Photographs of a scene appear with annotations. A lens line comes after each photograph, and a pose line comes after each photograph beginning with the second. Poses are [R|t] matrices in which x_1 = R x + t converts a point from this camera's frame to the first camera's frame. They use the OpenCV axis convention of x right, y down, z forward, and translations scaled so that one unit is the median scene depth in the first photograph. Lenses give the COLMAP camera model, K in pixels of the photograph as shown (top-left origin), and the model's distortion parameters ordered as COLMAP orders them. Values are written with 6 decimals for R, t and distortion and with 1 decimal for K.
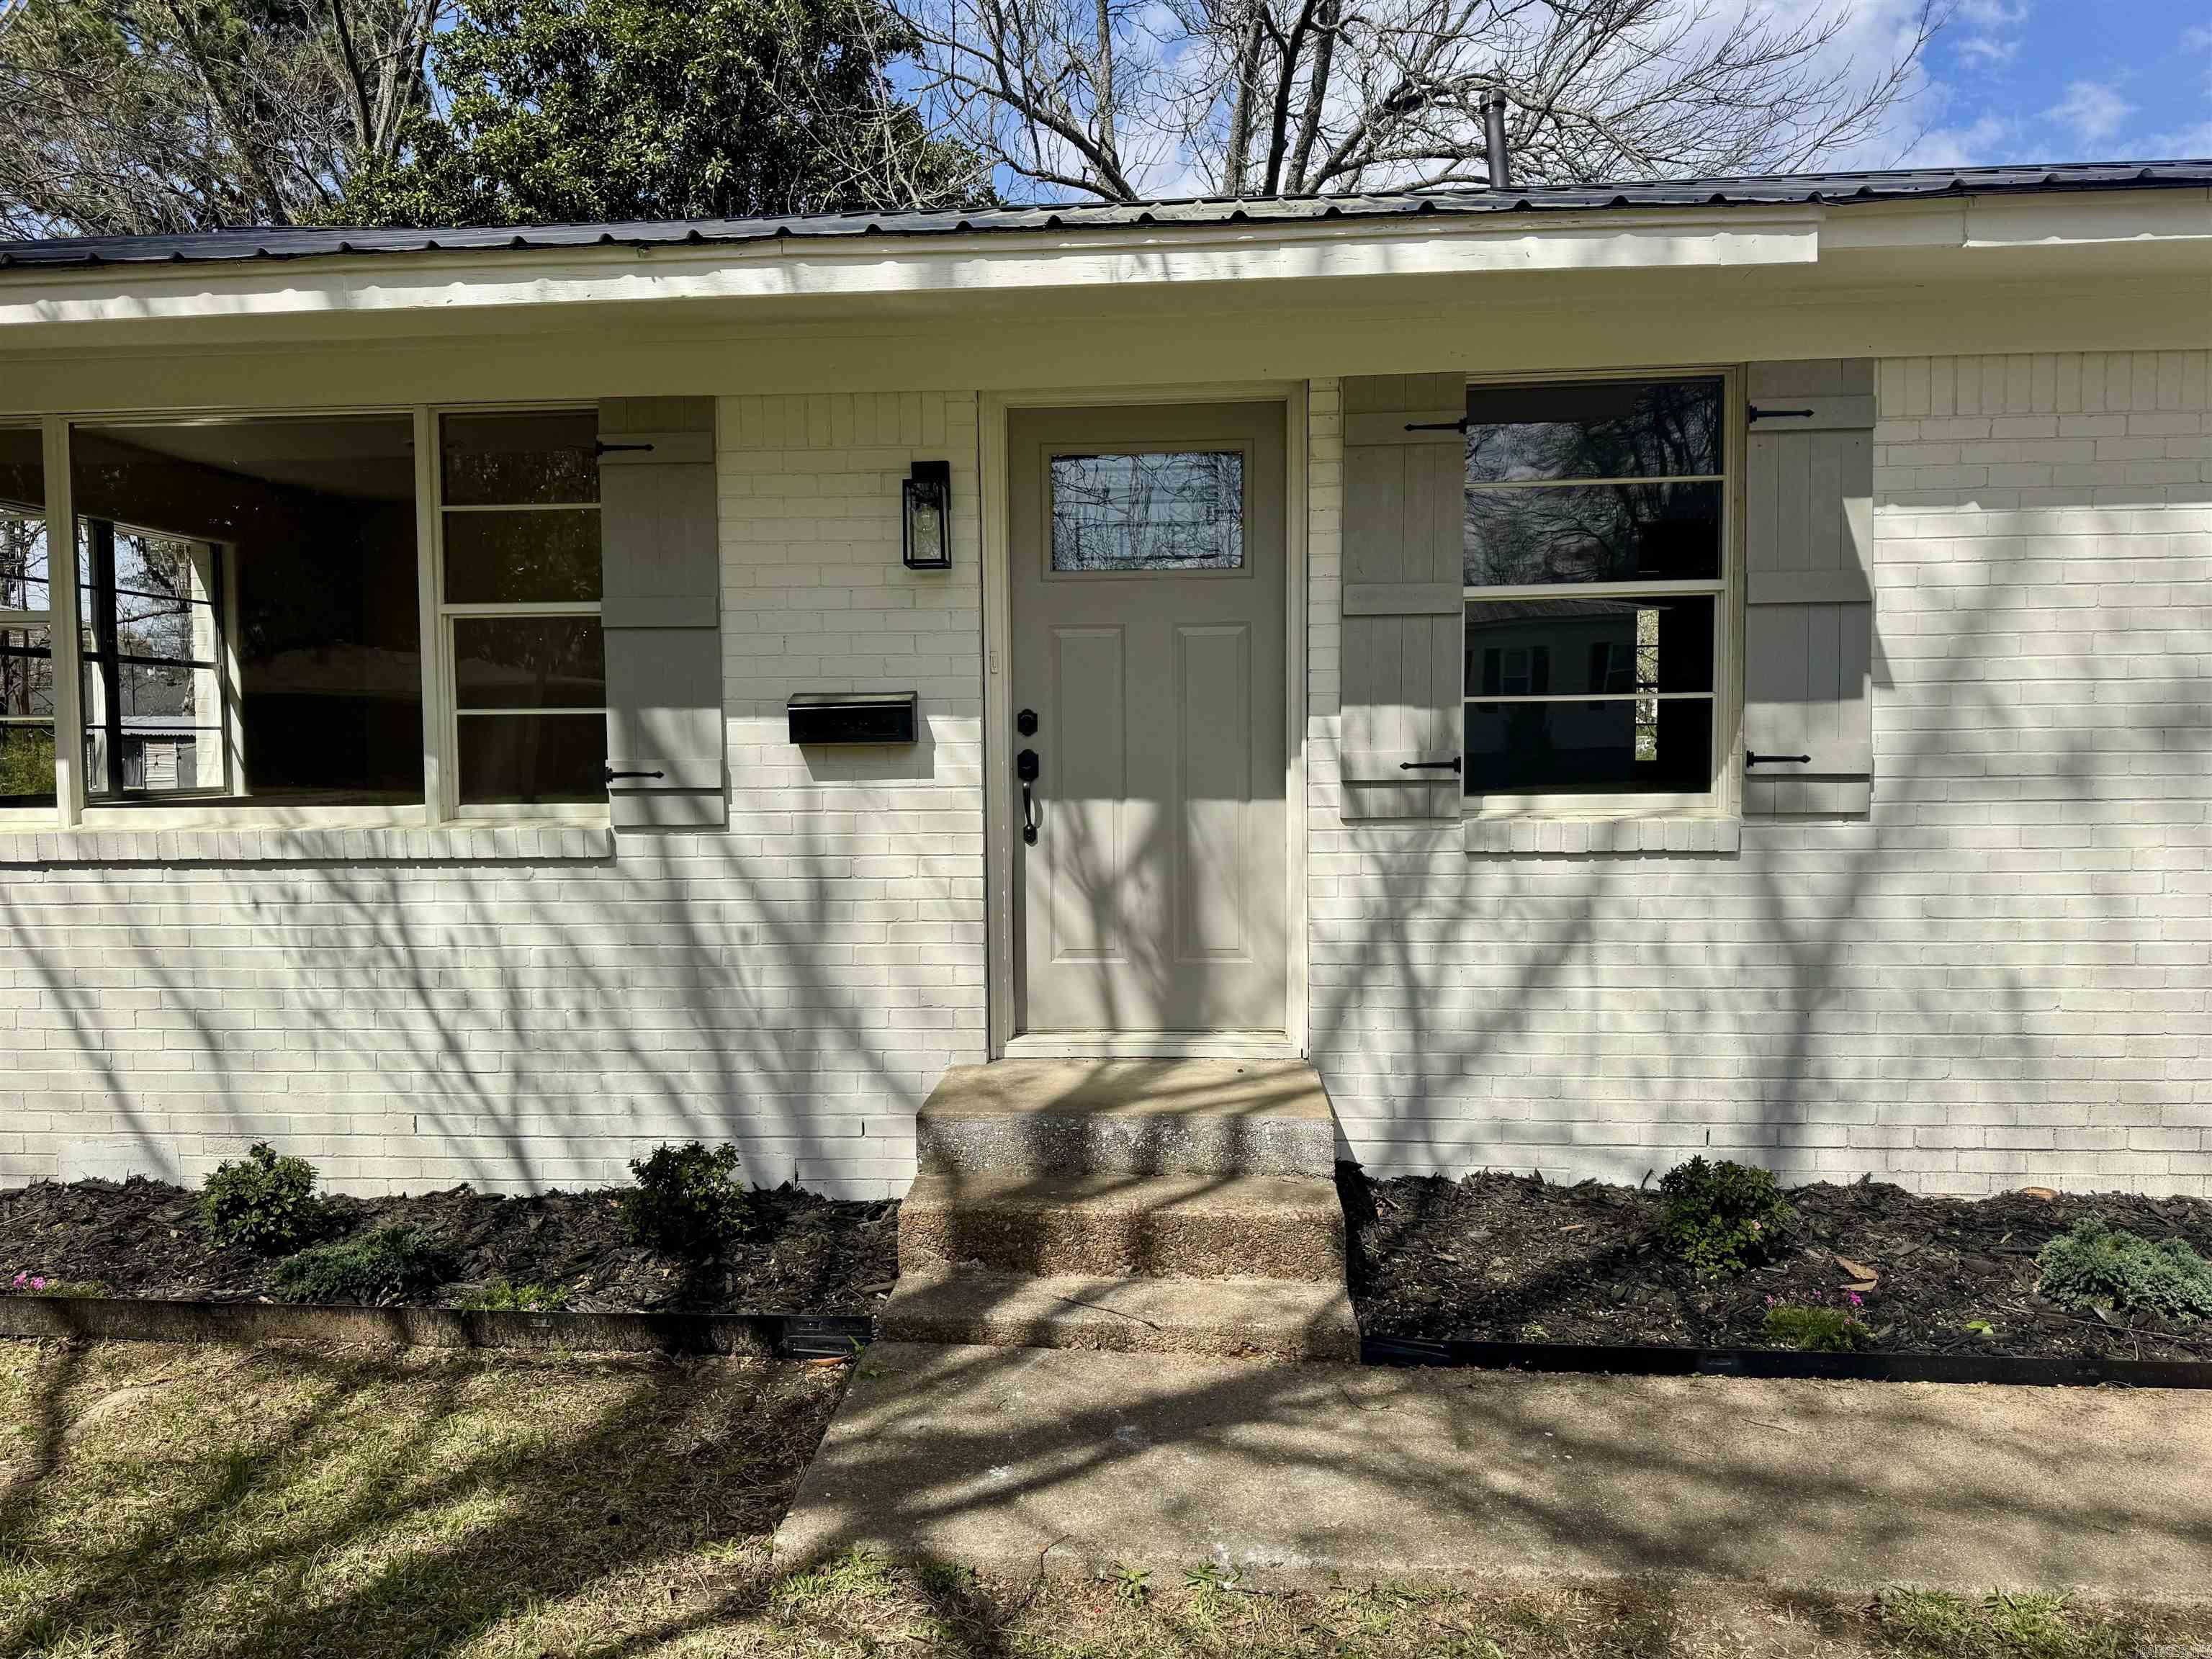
lens RADIAL K [[1558.3, 0, 1106.0], [0, 1558.3, 829.5], [0, 0, 1]] dist [0.081492, -0.088662]
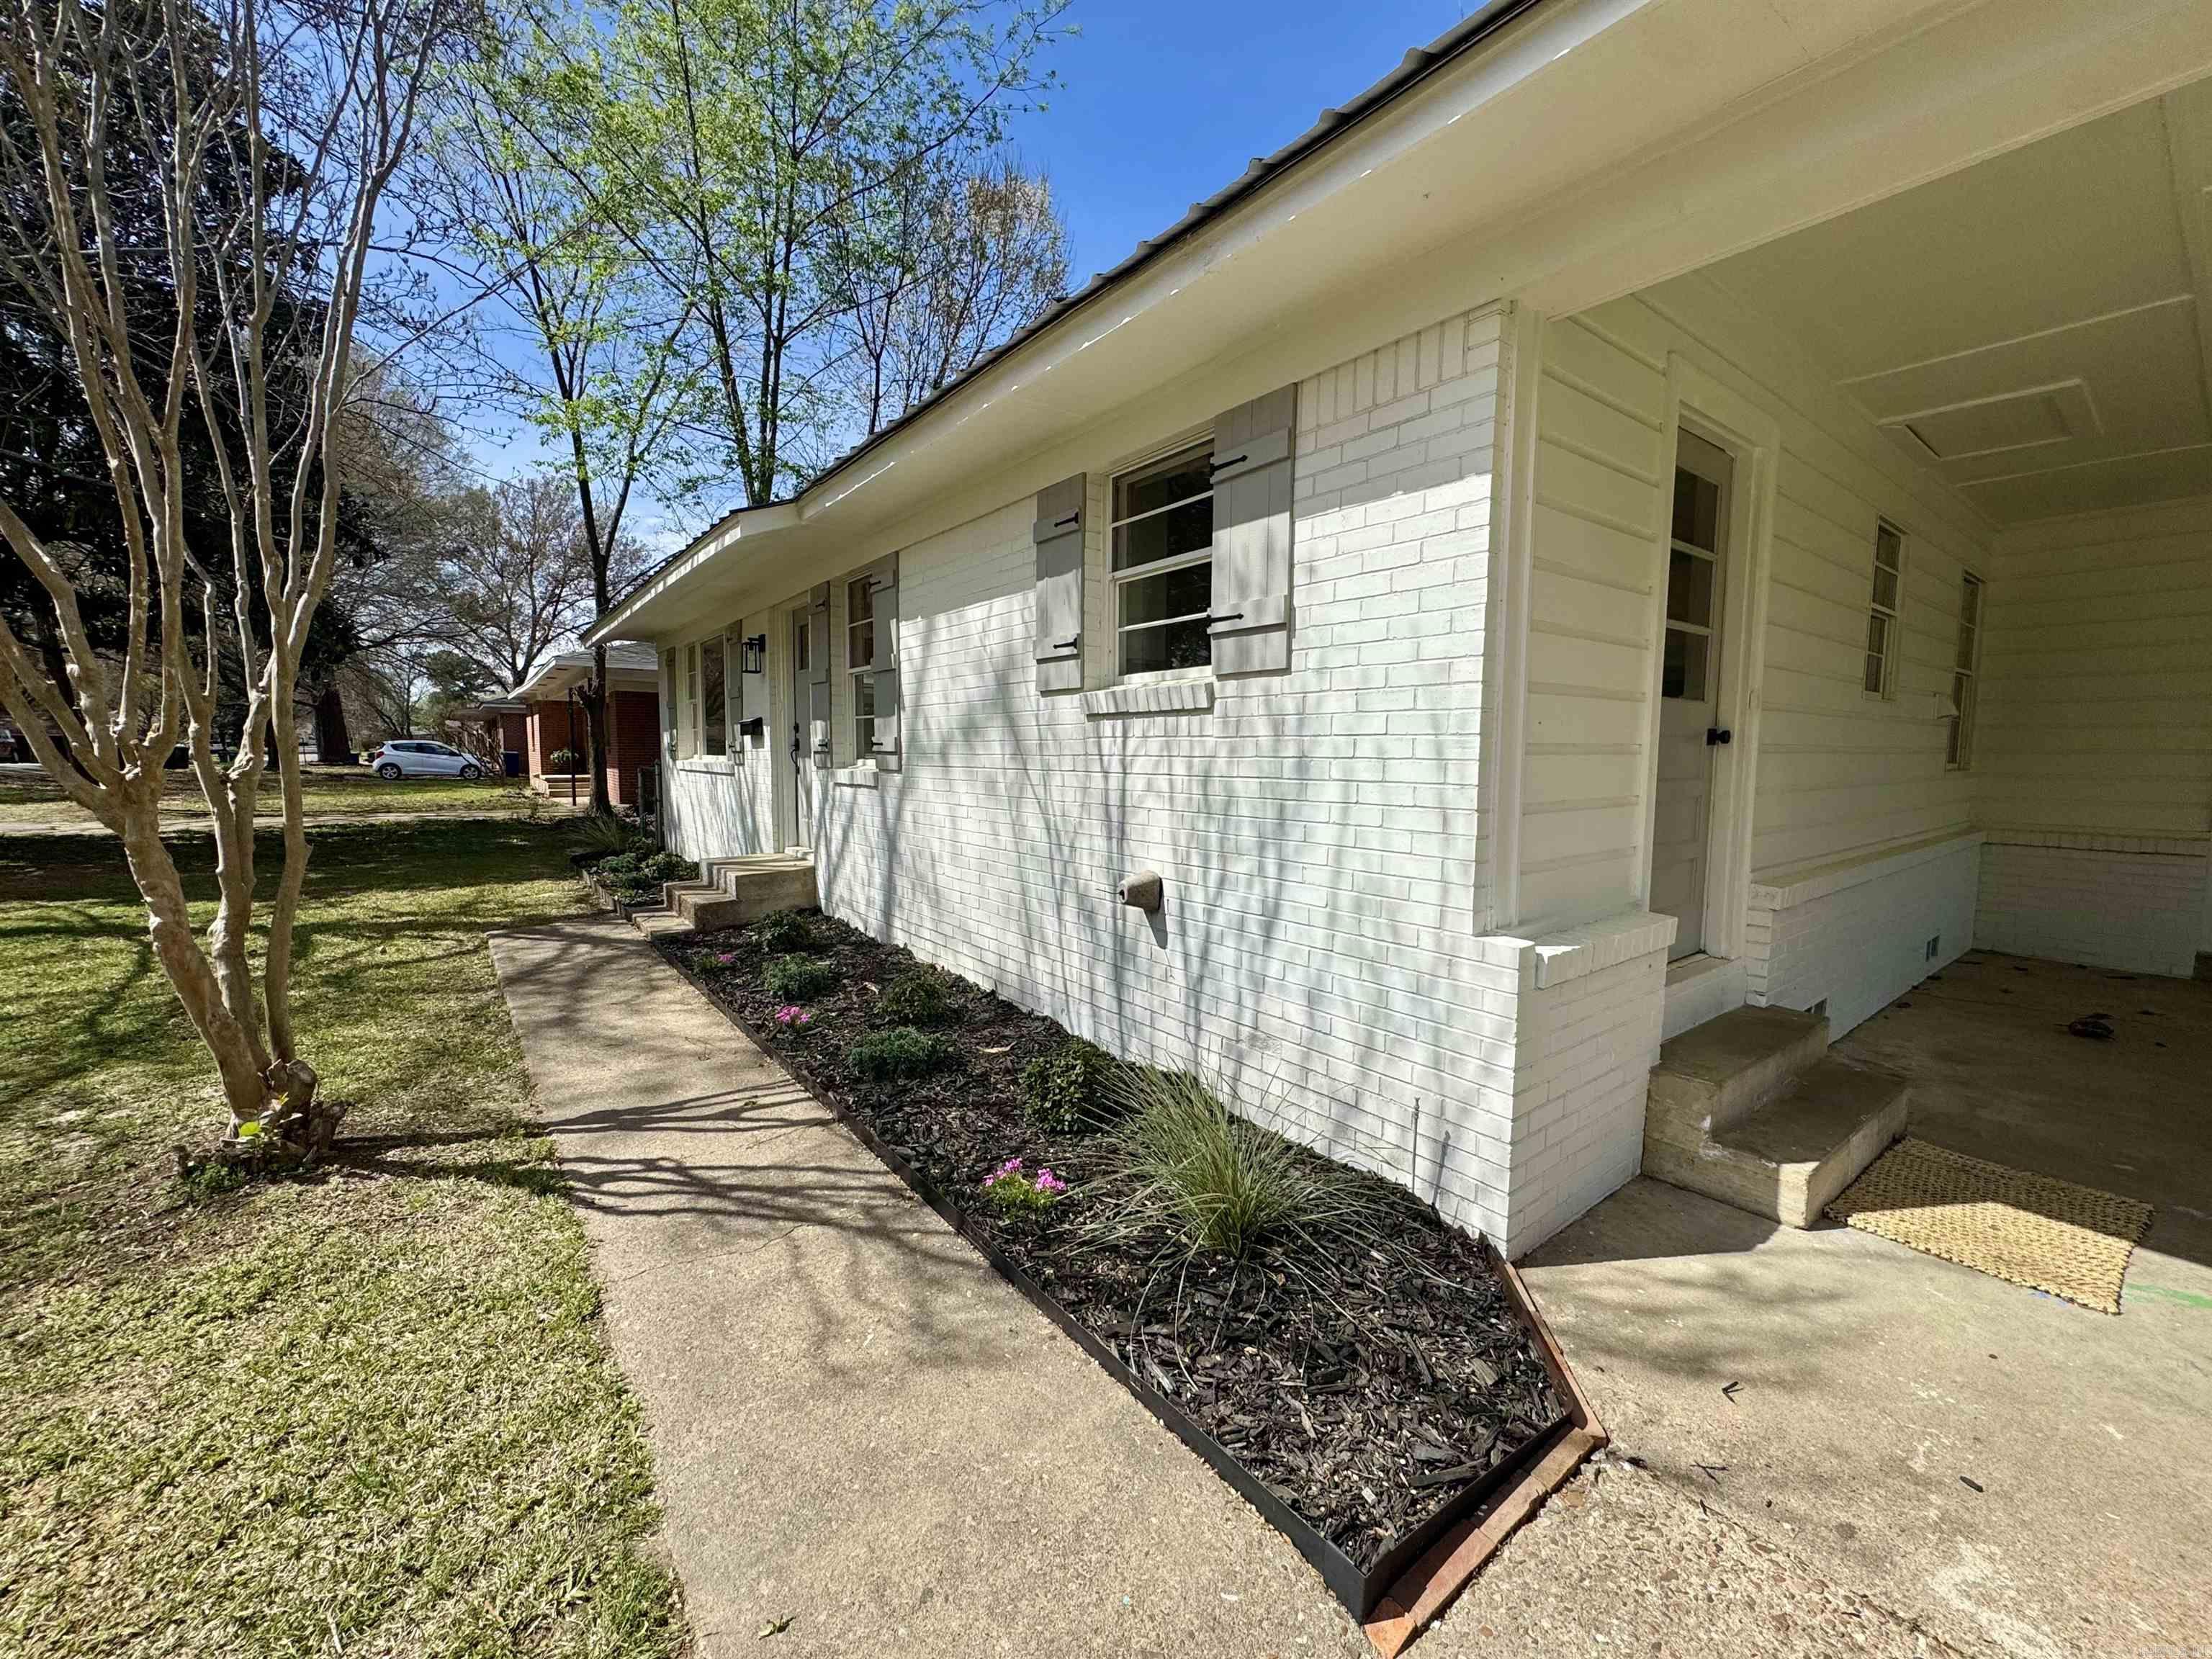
lens RADIAL K [[880.6, 0, 1104.4], [0, 880.6, 824.6], [0, 0, 1]] dist [-0.000445, -0.000999]
pose [[0.654284, 0.077673, -0.752250, 1.504760], [-0.051598, 0.996979, 0.058064, -0.019608], [0.754487, 0.000824, 0.656315, 0.432116]]
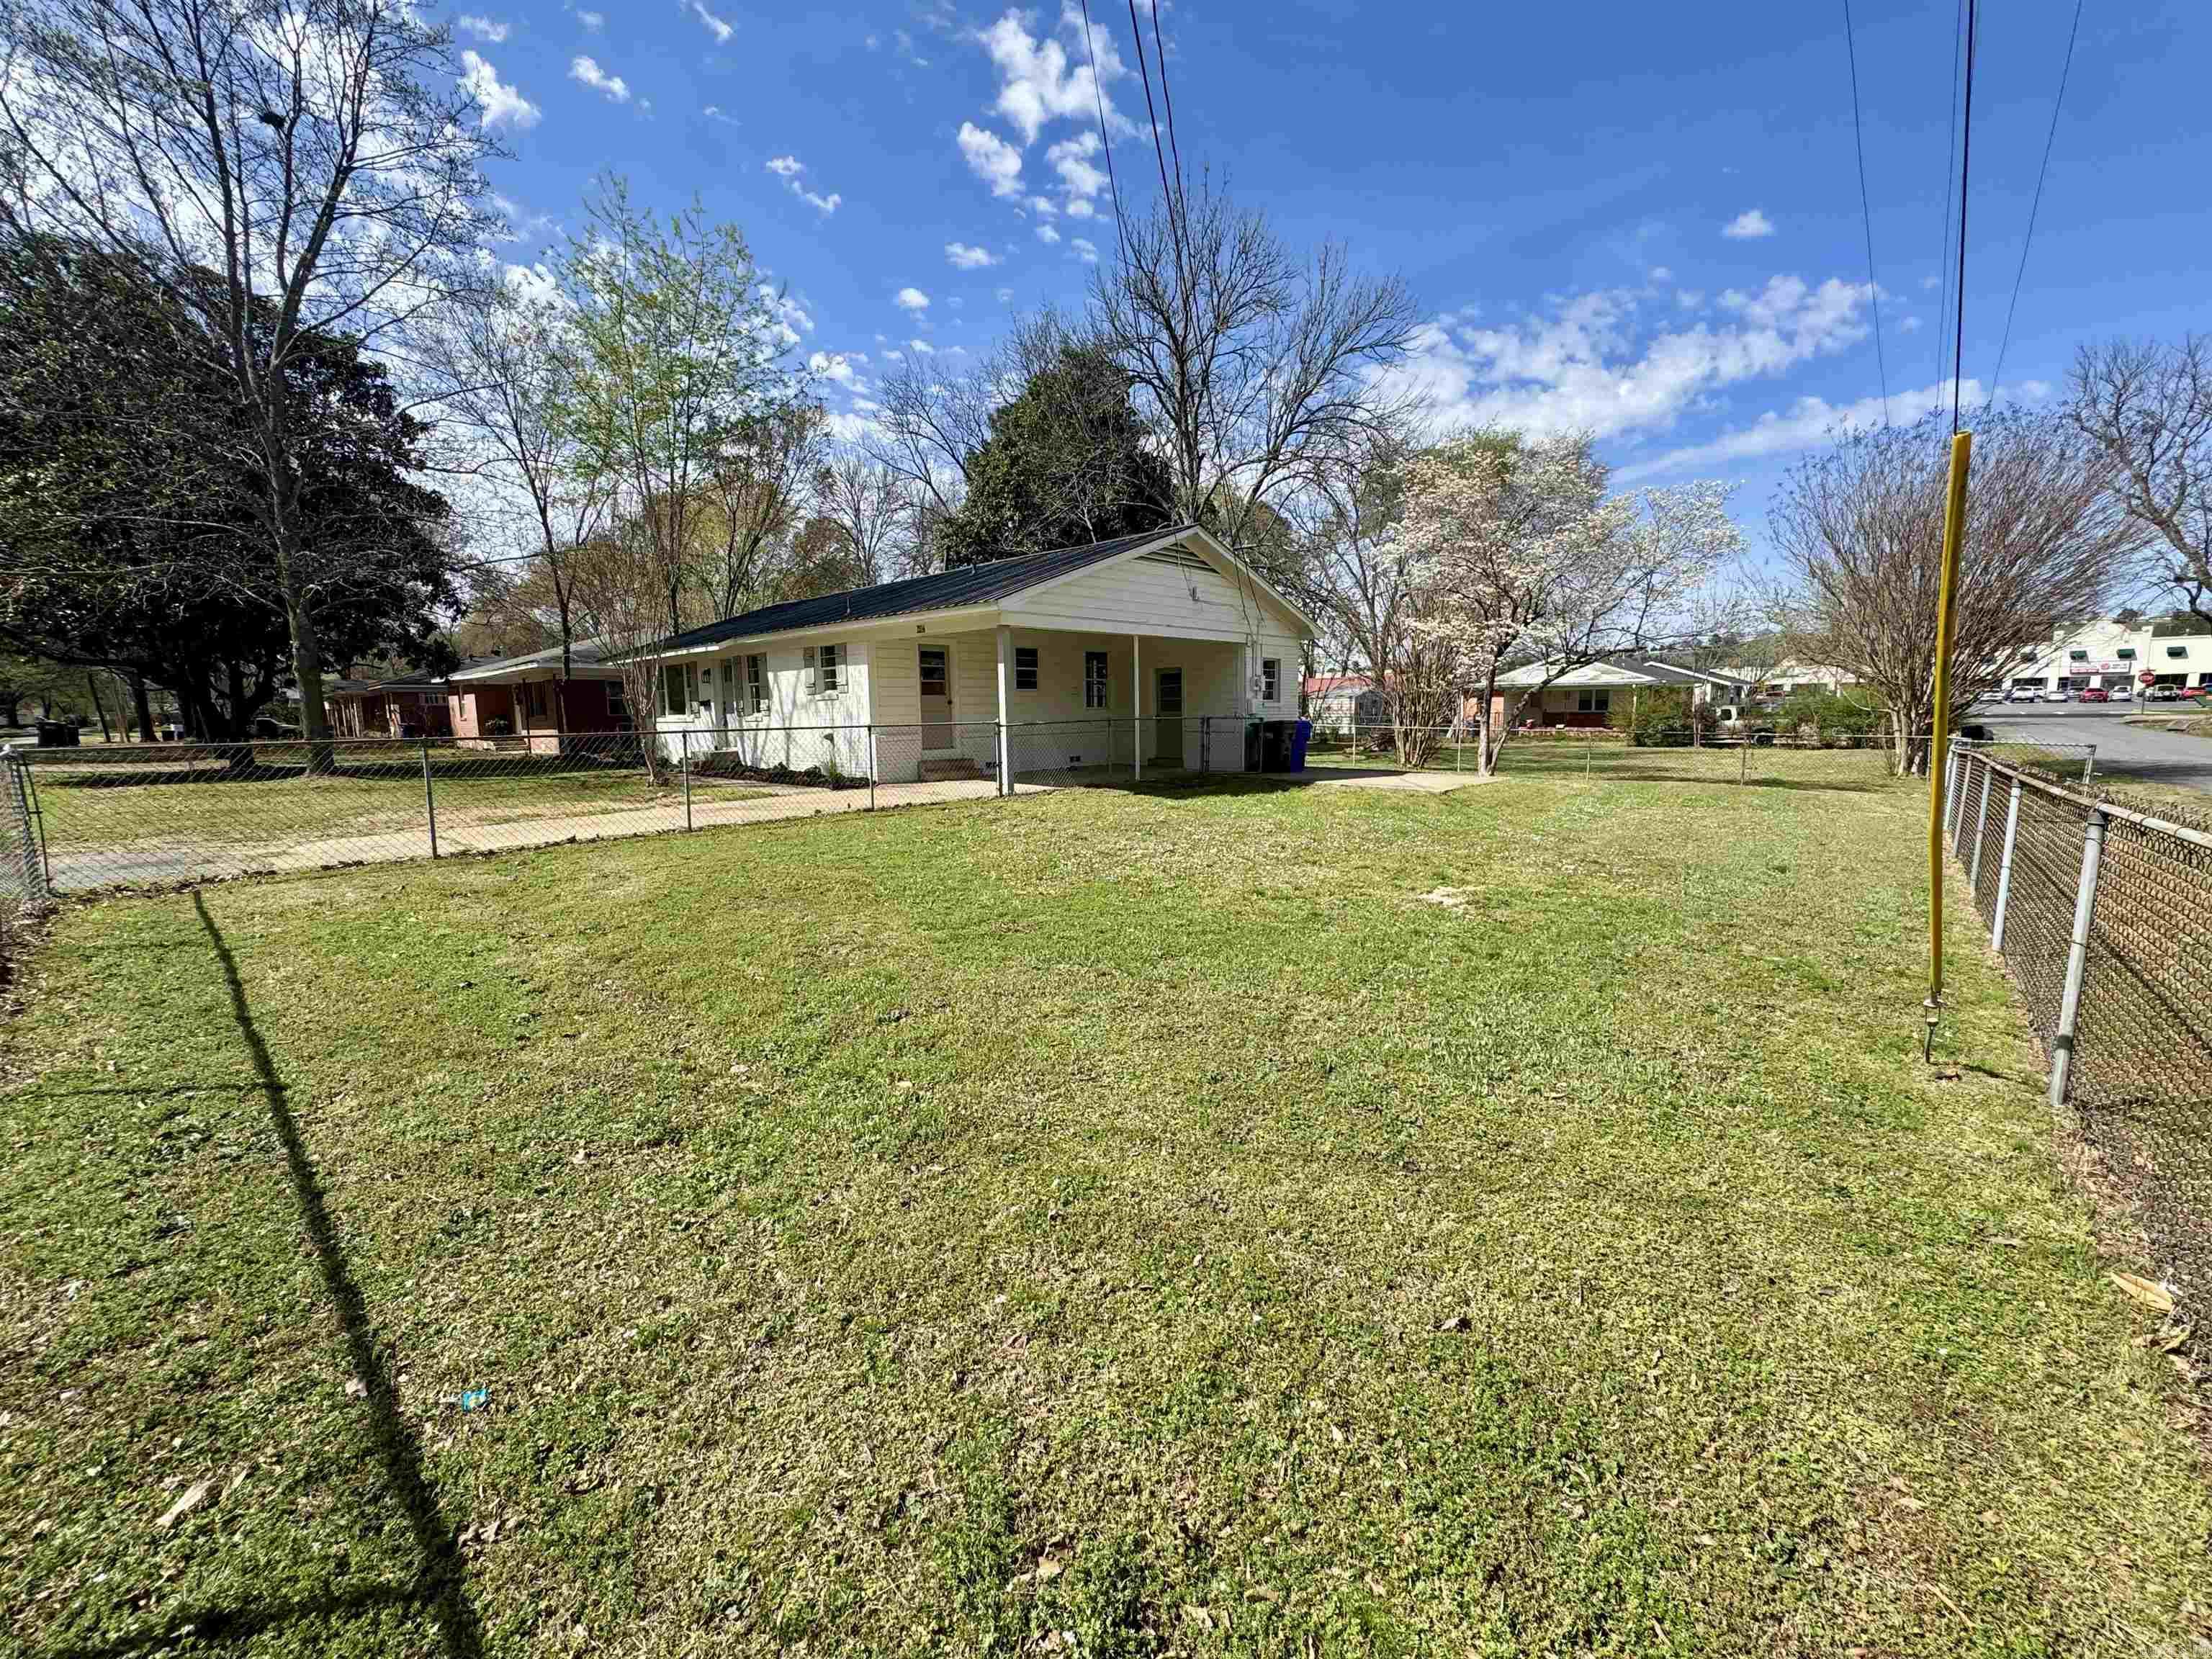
lens RADIAL K [[875.0, 0, 1106.0], [0, 875.0, 829.5], [0, 0, 1]] dist [-0.000652, -0.000194]
pose [[0.770465, 0.079150, -0.632550, 4.143137], [-0.024845, 0.995237, 0.094270, 0.090200], [0.636999, -0.056916, 0.768761, -1.105321]]
